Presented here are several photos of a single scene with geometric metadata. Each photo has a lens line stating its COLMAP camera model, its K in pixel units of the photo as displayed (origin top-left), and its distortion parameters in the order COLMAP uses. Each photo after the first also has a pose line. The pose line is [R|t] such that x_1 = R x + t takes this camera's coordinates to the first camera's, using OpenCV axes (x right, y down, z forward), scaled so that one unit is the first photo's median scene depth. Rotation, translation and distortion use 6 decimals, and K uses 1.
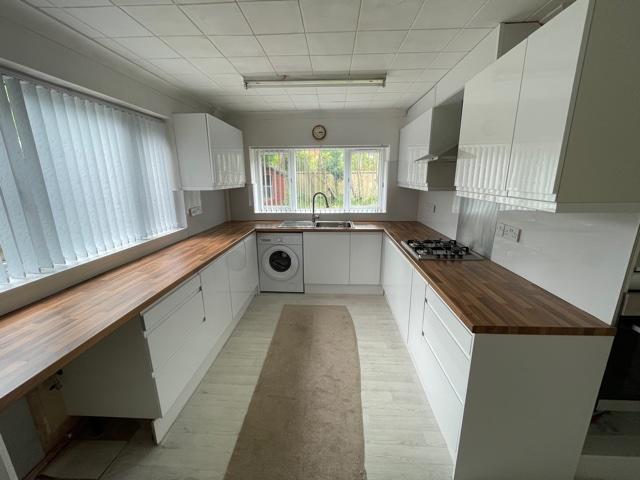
lens RADIAL K [[260.5, 0, 320.8], [0, 260.5, 238.1], [0, 0, 1]] dist [0.002550, -0.000357]
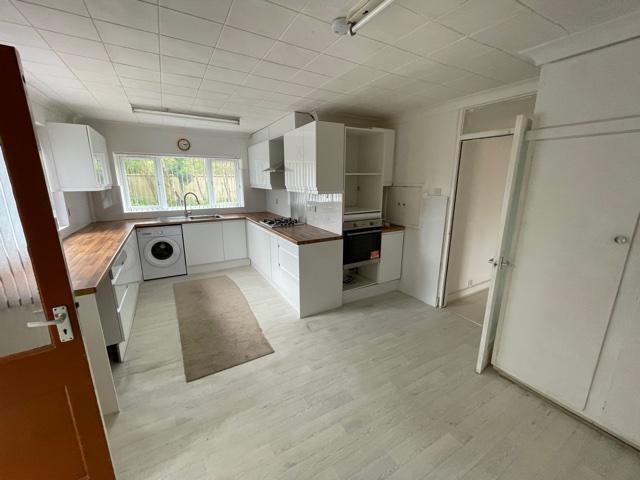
lens RADIAL K [[260.5, 0, 320.0], [0, 260.5, 239.9], [0, 0, 1]] dist [0.002550, -0.000357]
pose [[0.837922, -0.113547, 0.533848, -0.186910], [0.116949, 0.992755, 0.027591, 0.095154], [-0.533113, 0.039314, 0.845130, -0.406788]]
